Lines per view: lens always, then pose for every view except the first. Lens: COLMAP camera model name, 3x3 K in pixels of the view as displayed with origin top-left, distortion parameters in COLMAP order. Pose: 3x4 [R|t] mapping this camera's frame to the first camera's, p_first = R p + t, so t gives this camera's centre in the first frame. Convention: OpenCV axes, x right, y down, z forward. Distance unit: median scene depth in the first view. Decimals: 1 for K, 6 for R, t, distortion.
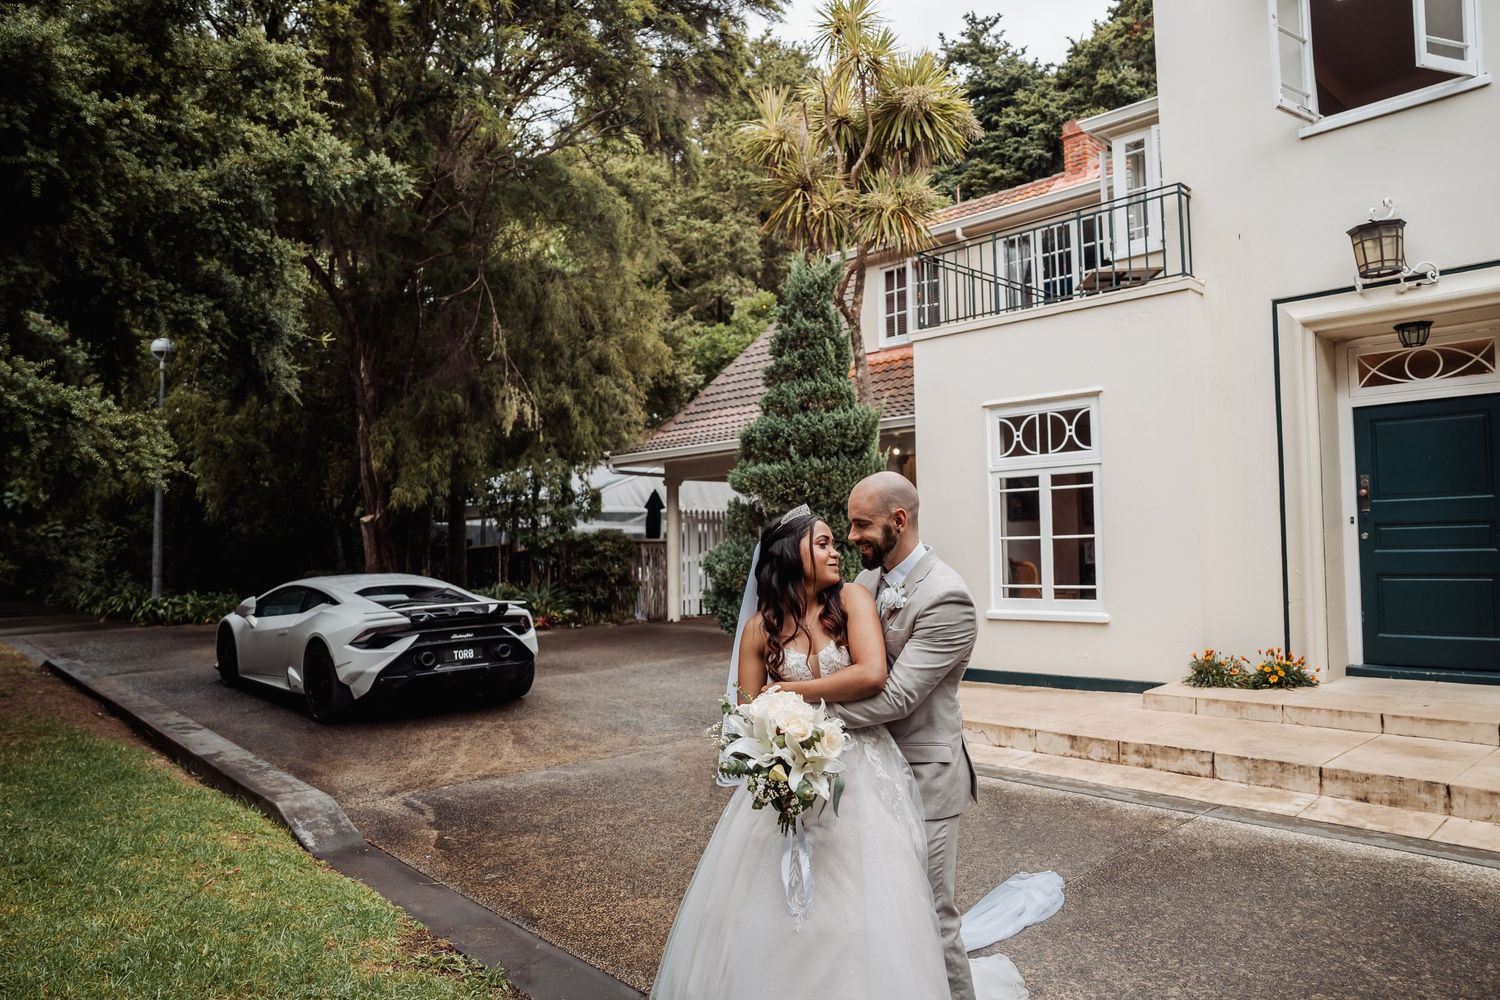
lens RADIAL K [[1019.3, 0, 750.8], [0, 1019.3, 495.9], [0, 0, 1]] dist [-0.071284, 0.024978]
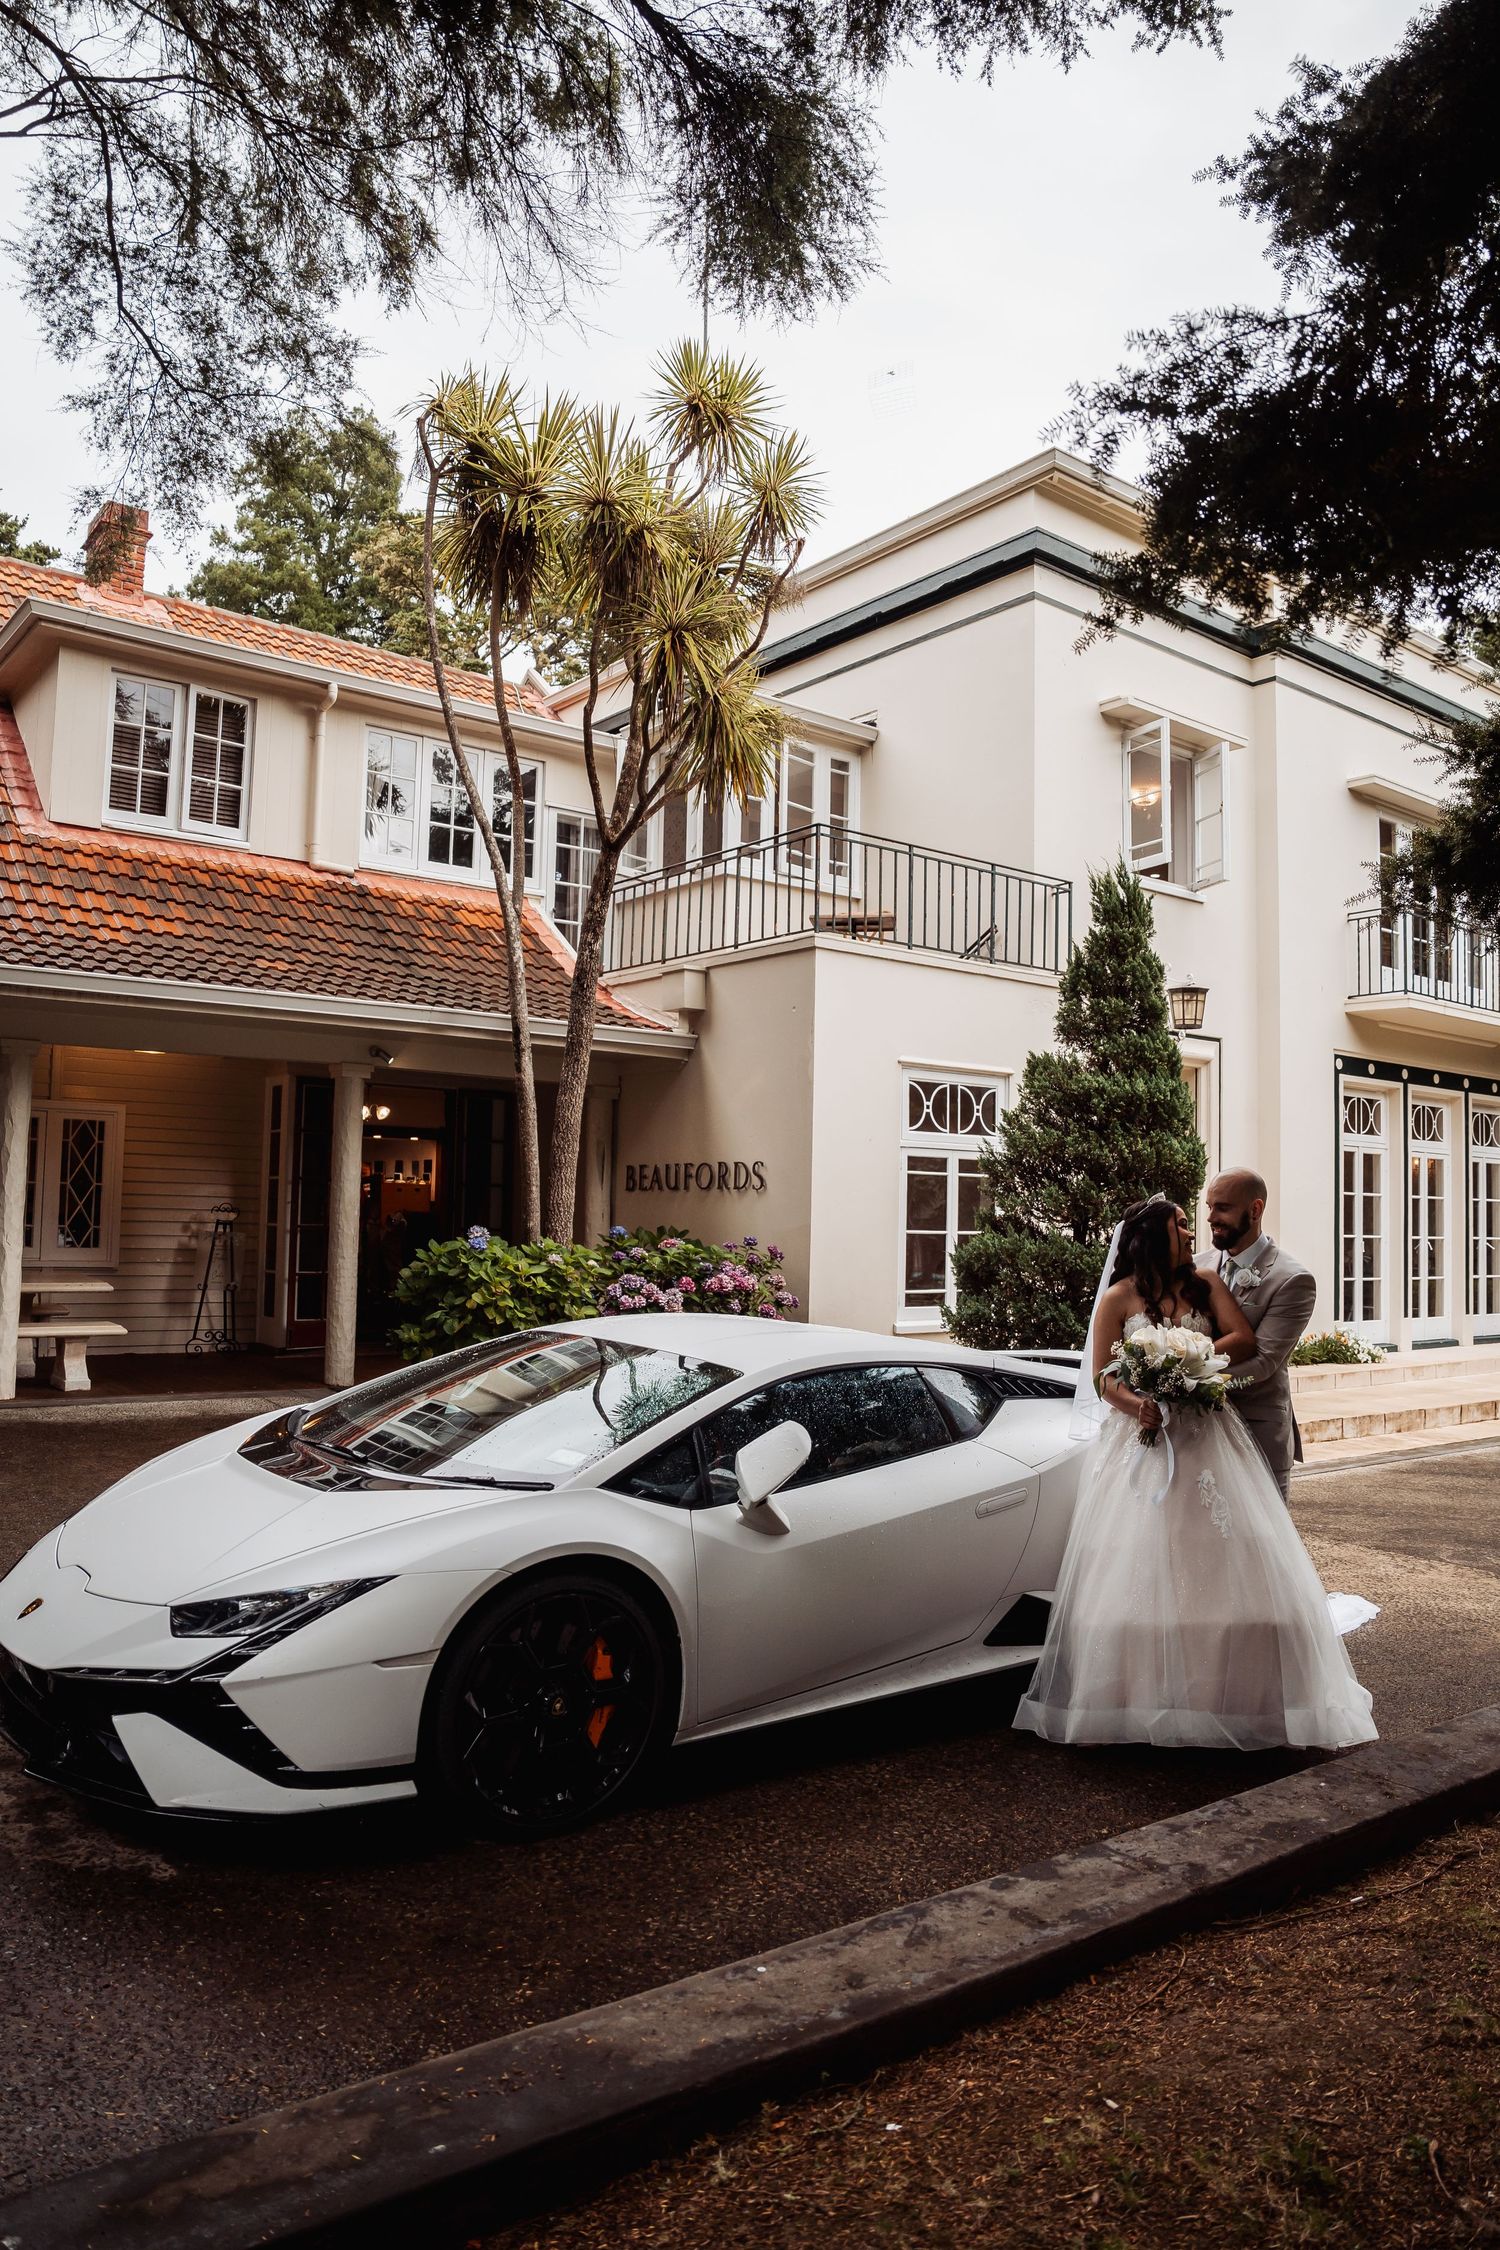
lens RADIAL K [[1528.9, 0, 737.0], [0, 1528.9, 1137.6], [0, 0, 1]] dist [-0.071284, 0.024978]
pose [[0.086531, 0.074481, 0.993461, -1.142943], [-0.070909, 0.995133, -0.068430, 0.071232], [-0.993722, -0.064524, 0.091391, 1.244168]]
